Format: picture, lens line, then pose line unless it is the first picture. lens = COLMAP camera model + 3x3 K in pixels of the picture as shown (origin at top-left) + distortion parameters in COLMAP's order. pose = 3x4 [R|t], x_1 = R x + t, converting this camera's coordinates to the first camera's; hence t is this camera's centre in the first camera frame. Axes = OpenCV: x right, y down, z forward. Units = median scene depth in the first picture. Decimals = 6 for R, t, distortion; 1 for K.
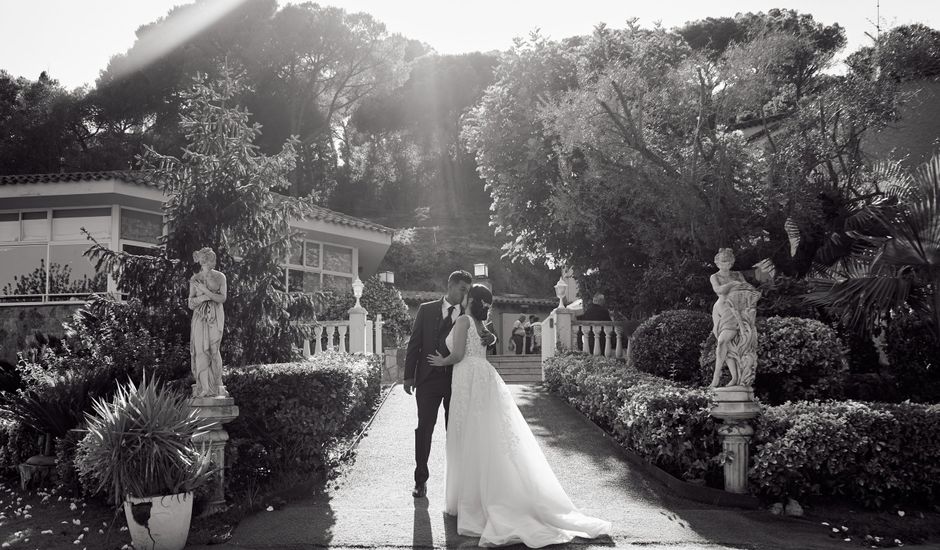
lens RADIAL K [[2685.9, 0, 470.0], [0, 2685.9, 275.0], [0, 0, 1]] dist [-0.096110, -0.614776]
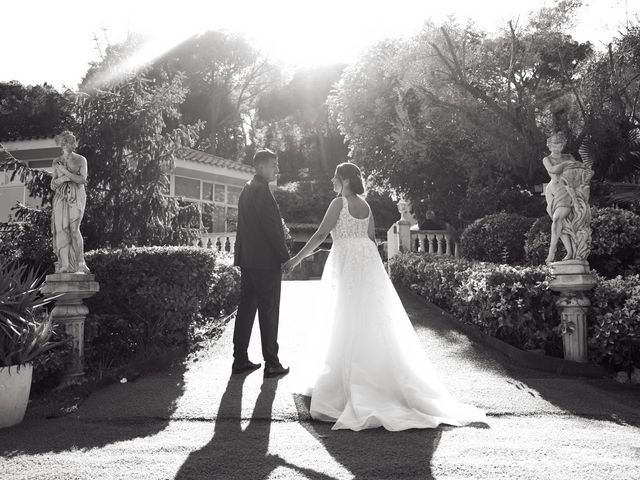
lens RADIAL K [[839.7, 0, 320.0], [0, 839.7, 240.0], [0, 0, 1]] dist [-0.003832, 0.031563]
pose [[0.998279, -0.016291, -0.056335, 0.018892], [0.011855, 0.996868, -0.078193, 0.058052], [0.057432, 0.077391, 0.995345, 0.663213]]
